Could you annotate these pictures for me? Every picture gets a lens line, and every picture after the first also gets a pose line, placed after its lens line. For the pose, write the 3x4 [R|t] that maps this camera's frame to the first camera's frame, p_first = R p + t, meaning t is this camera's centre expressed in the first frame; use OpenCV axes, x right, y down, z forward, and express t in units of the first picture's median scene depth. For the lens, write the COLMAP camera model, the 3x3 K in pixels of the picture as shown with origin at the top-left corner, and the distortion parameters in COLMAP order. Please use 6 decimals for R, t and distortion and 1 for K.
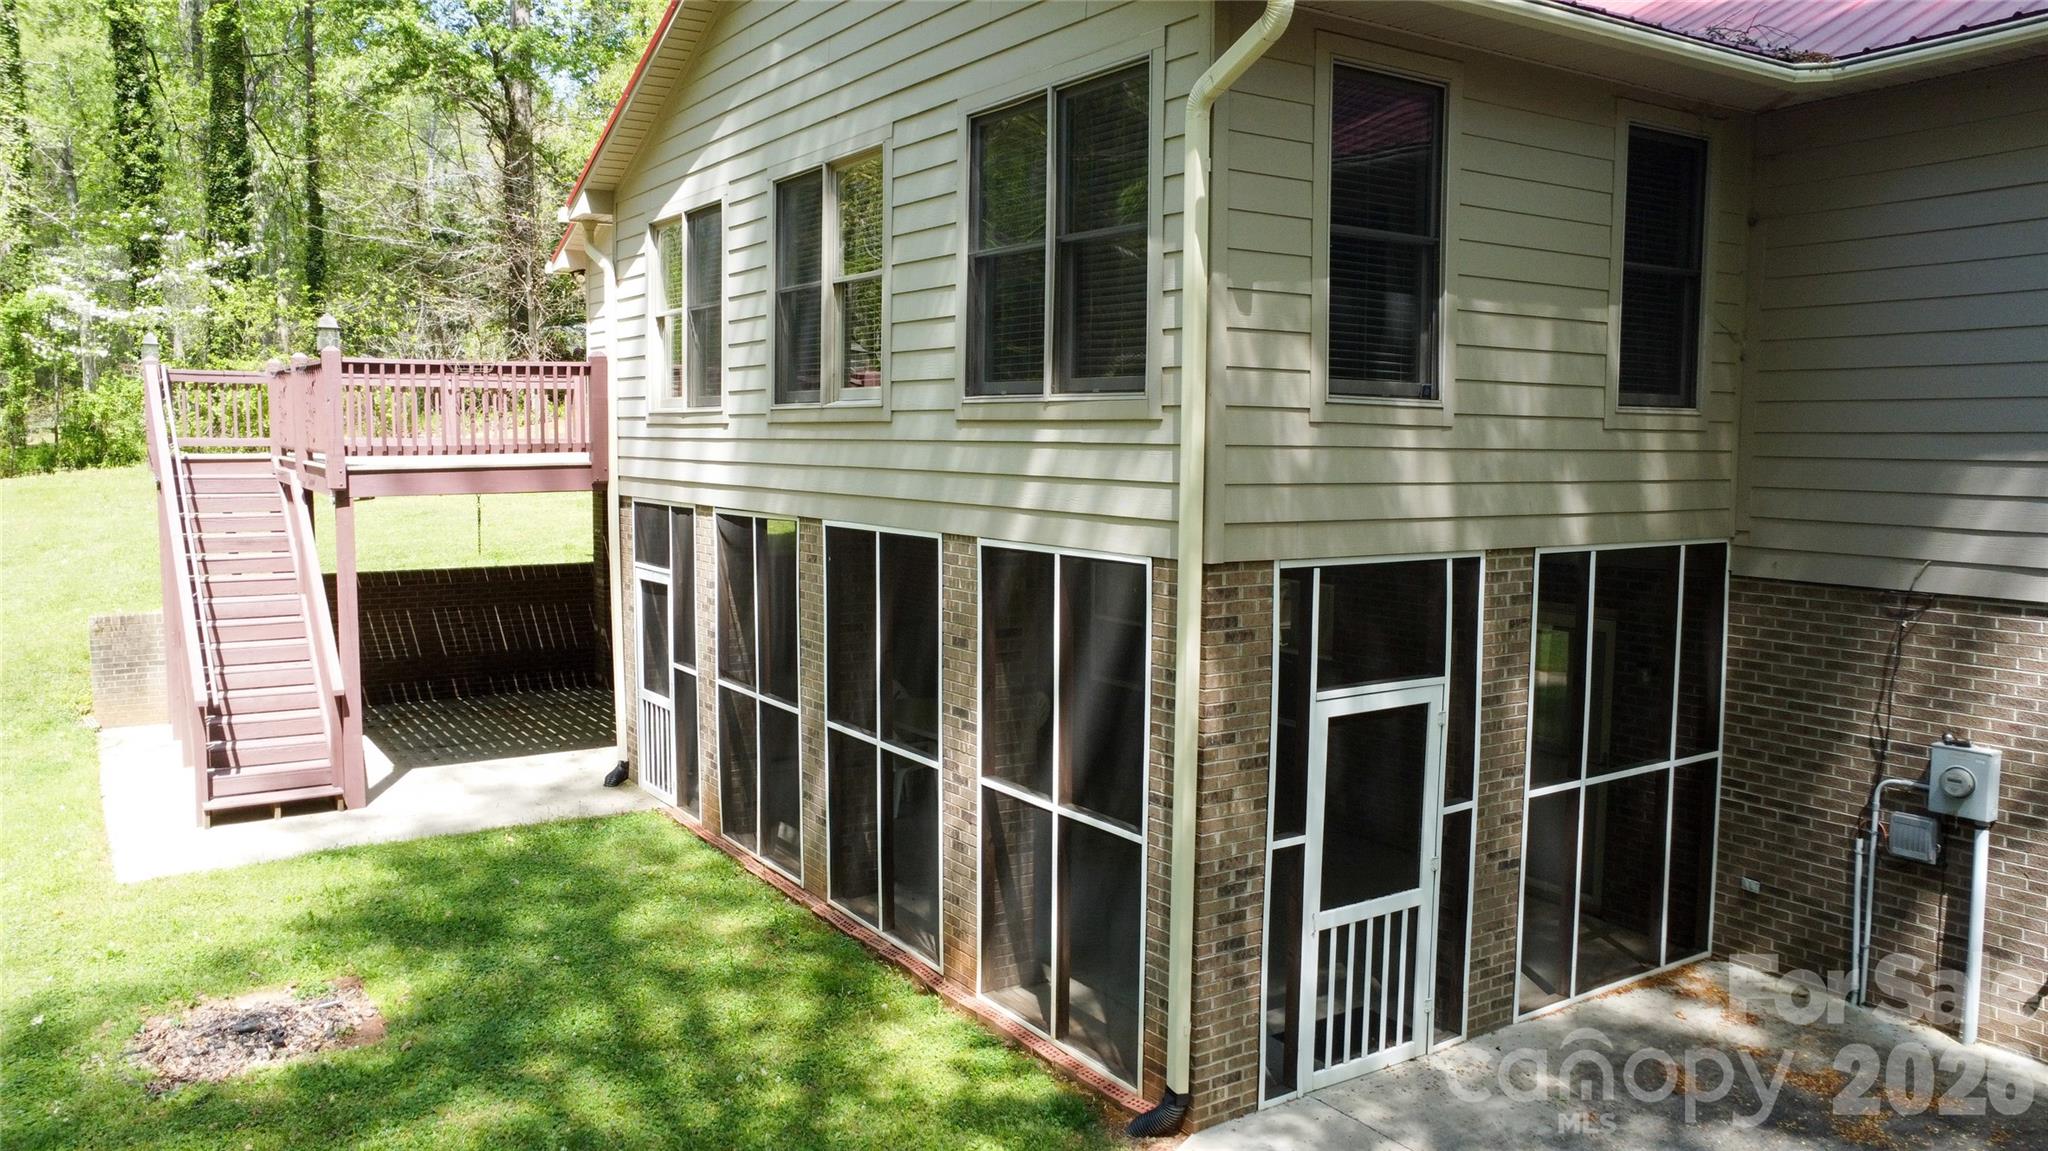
lens RADIAL K [[1457.0, 0, 1019.8], [0, 1457.0, 575.3], [0, 0, 1]] dist [-0.006171, 0.015721]
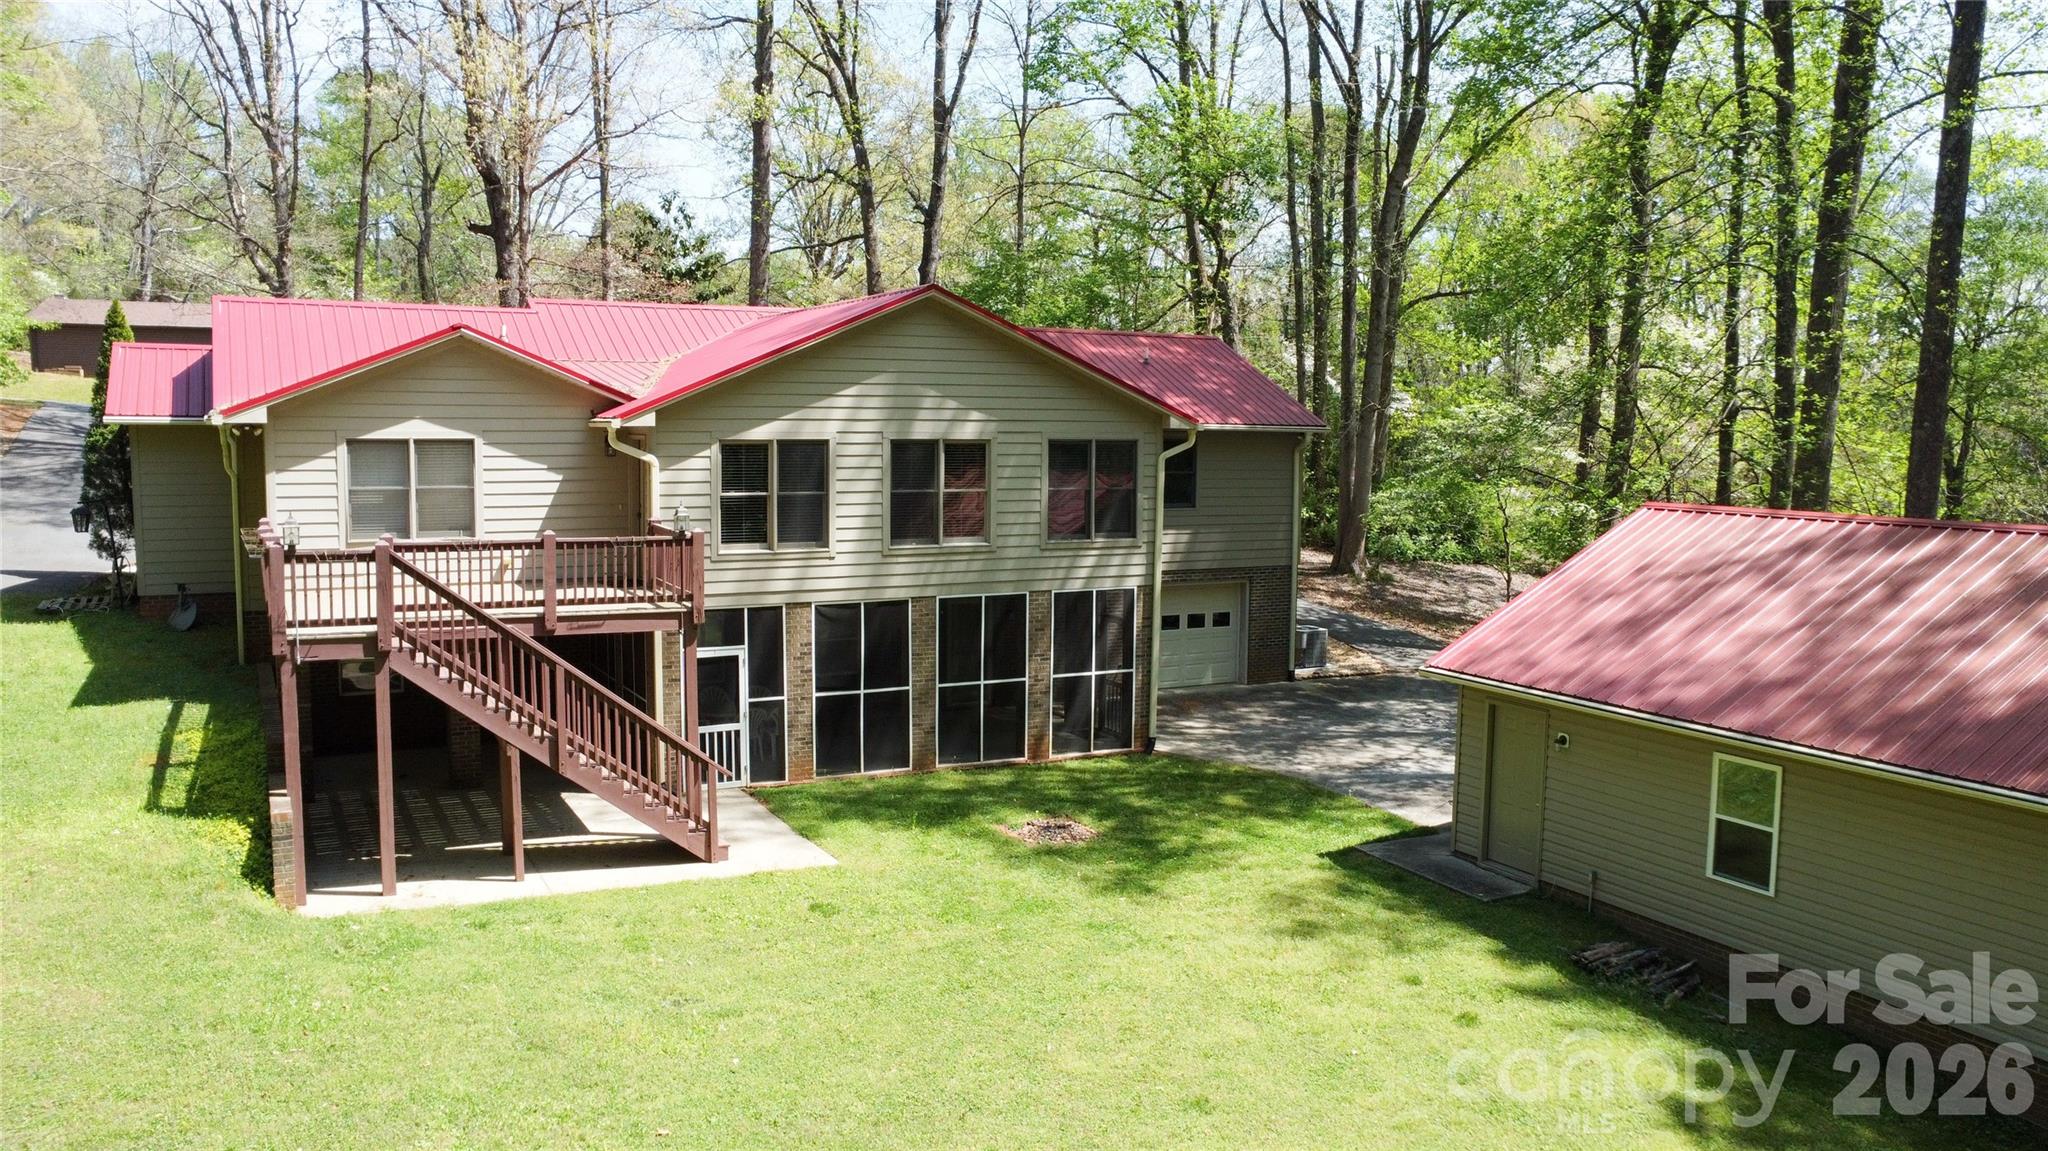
lens RADIAL K [[1555.1, 0, 1015.6], [0, 1555.1, 585.3], [0, 0, 1]] dist [-0.055427, 0.005098]
pose [[0.122212, -0.114491, 0.985878, -2.779879], [0.086589, 0.990767, 0.104324, -0.330019], [-0.988720, 0.072616, 0.130998, 0.642286]]
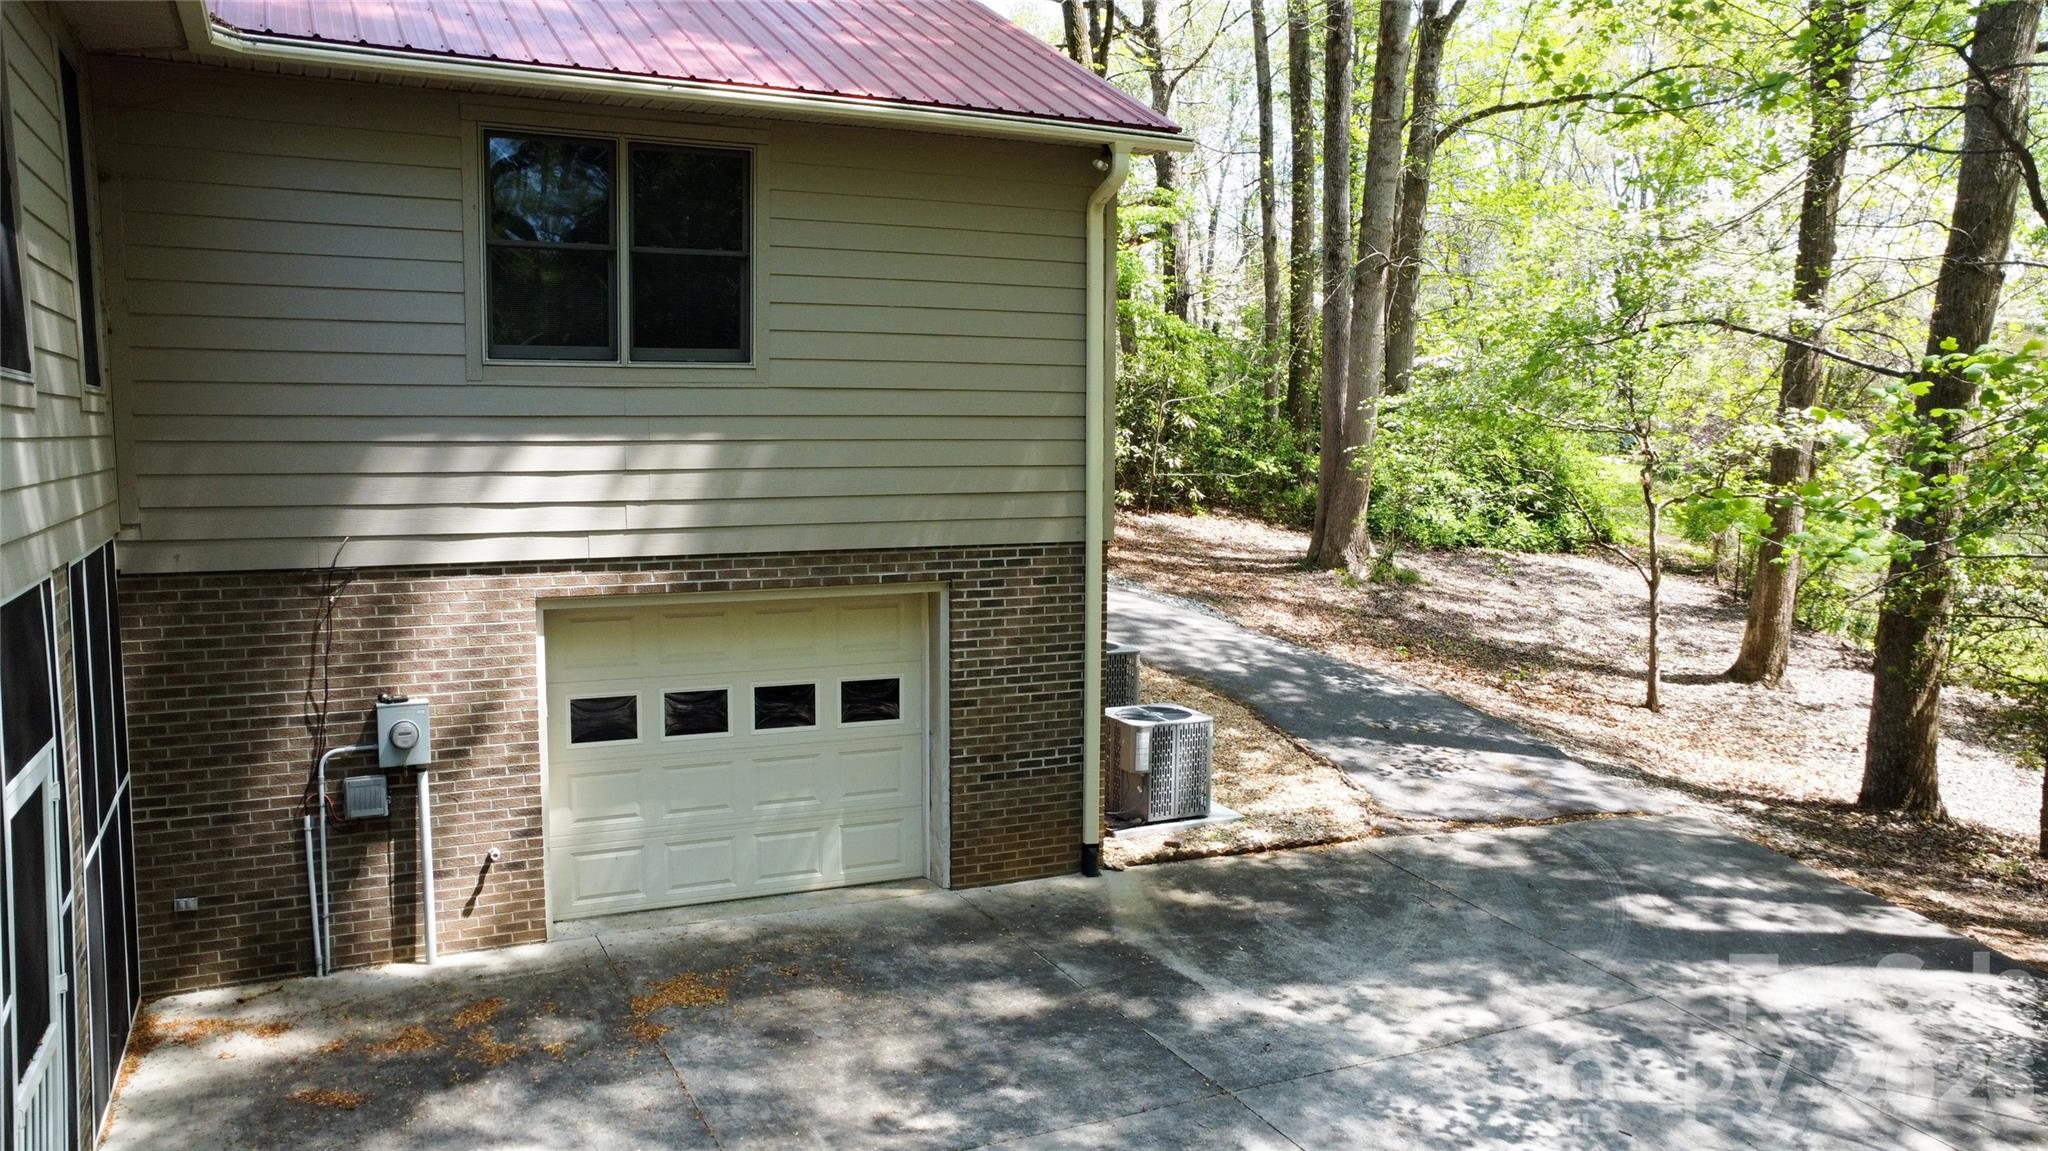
lens RADIAL K [[1457.0, 0, 1083.1], [0, 1457.0, 573.1], [0, 0, 1]] dist [-0.006171, 0.015721]
pose [[0.127055, -0.106337, 0.986179, -0.358629], [0.089122, 0.991439, 0.095422, -0.037722], [-0.987884, 0.075766, 0.135445, 0.335152]]
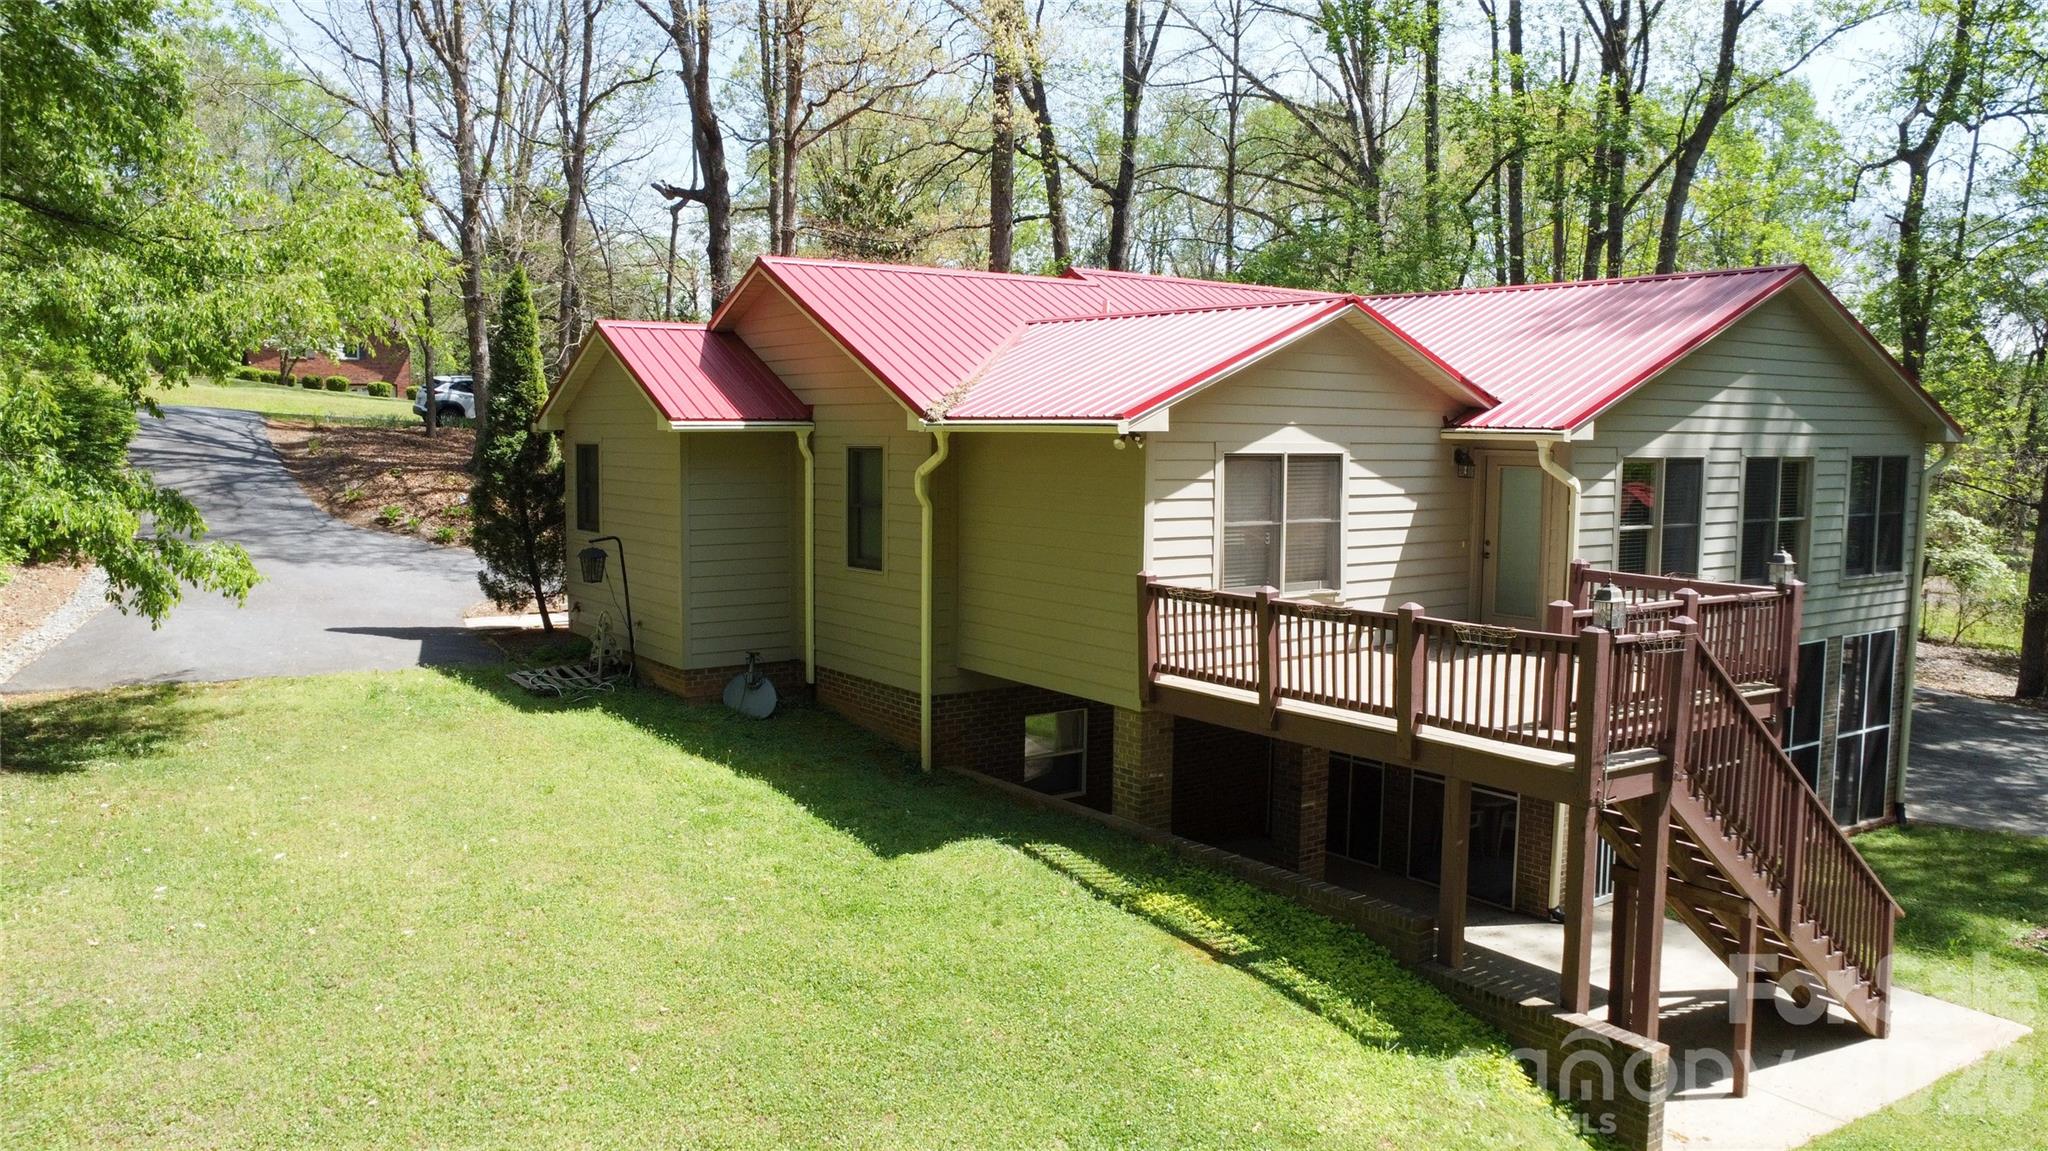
lens RADIAL K [[1457.0, 0, 1030.7], [0, 1457.0, 575.1], [0, 0, 1]] dist [-0.006171, 0.015721]
pose [[-0.060144, -0.110258, 0.992082, -2.124404], [0.079305, 0.990211, 0.114858, -0.463999], [-0.995034, 0.085585, -0.050811, 2.255999]]
